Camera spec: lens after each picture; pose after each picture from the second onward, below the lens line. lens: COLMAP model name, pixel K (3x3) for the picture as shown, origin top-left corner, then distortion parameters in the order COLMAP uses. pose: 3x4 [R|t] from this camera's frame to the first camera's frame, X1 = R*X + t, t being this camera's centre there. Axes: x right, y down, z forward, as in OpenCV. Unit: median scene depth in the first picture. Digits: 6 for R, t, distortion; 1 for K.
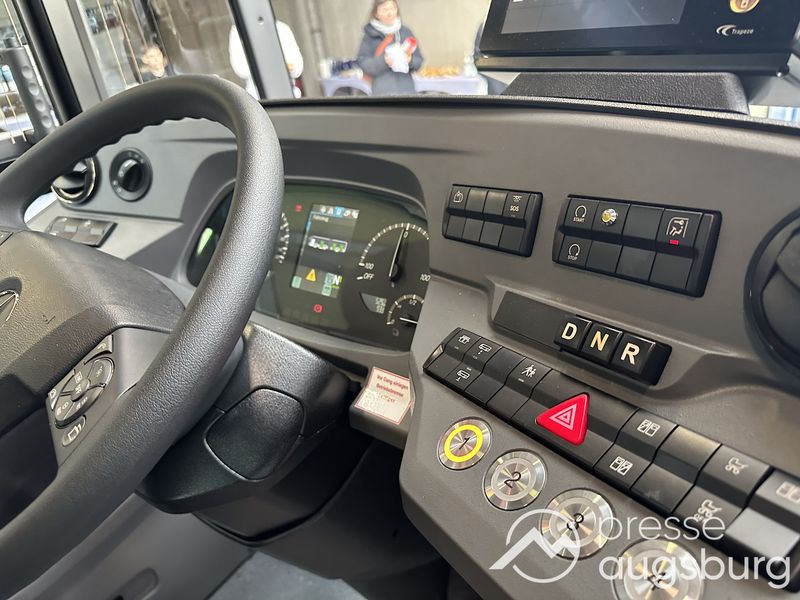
lens RADIAL K [[569.4, 0, 380.4], [0, 569.4, 302.9], [0, 0, 1]] dist [0.102589, -0.161114]
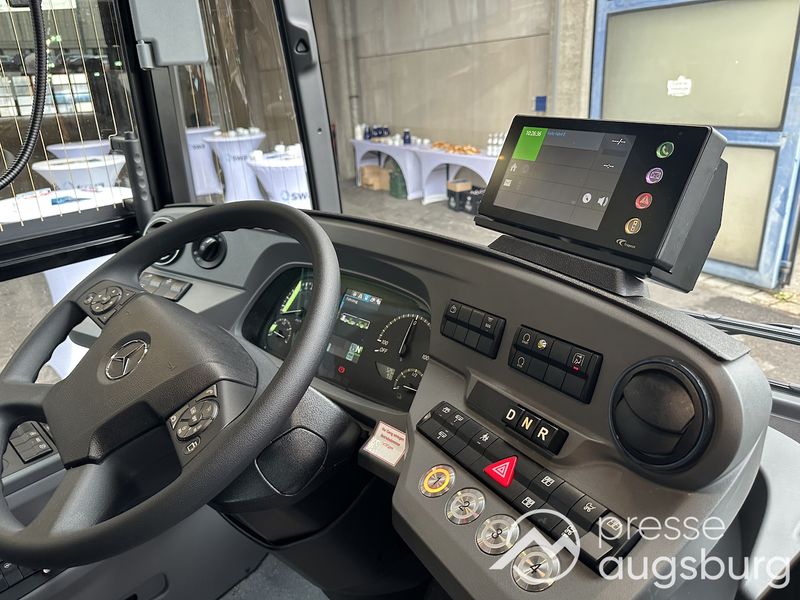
lens RADIAL K [[543.3, 0, 400.0], [0, 543.3, 300.0], [0, 0, 1]] dist [0.042076, -0.001161]
pose [[0.993308, 0.114125, 0.017732, -0.026122], [-0.111884, 0.988938, -0.097385, -0.061882], [-0.028650, 0.094750, 0.995089, -0.383901]]
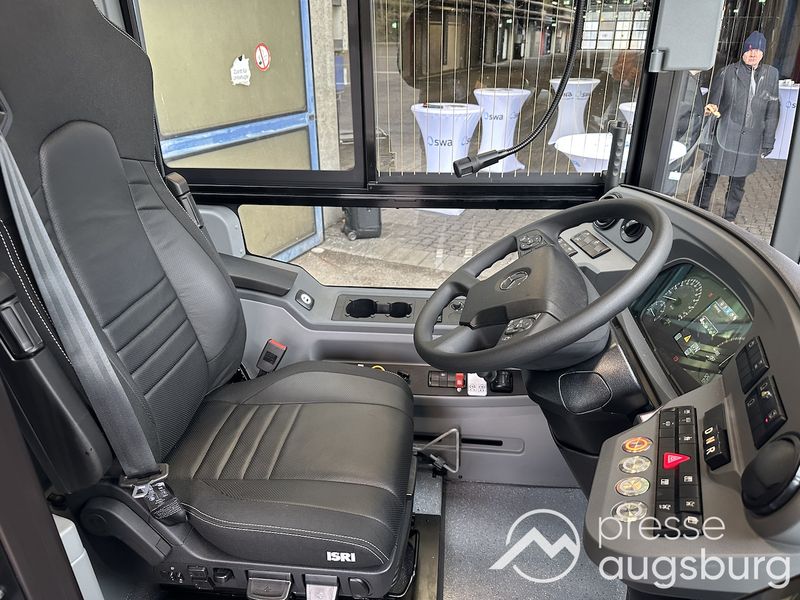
lens RADIAL K [[543.3, 0, 400.0], [0, 543.3, 300.0], [0, 0, 1]] dist [0.042076, -0.001161]
pose [[0.541028, 0.481615, -0.689446, 0.631244], [-0.438720, 0.861030, 0.257200, -0.263658], [0.717505, 0.163321, 0.677135, -0.804901]]
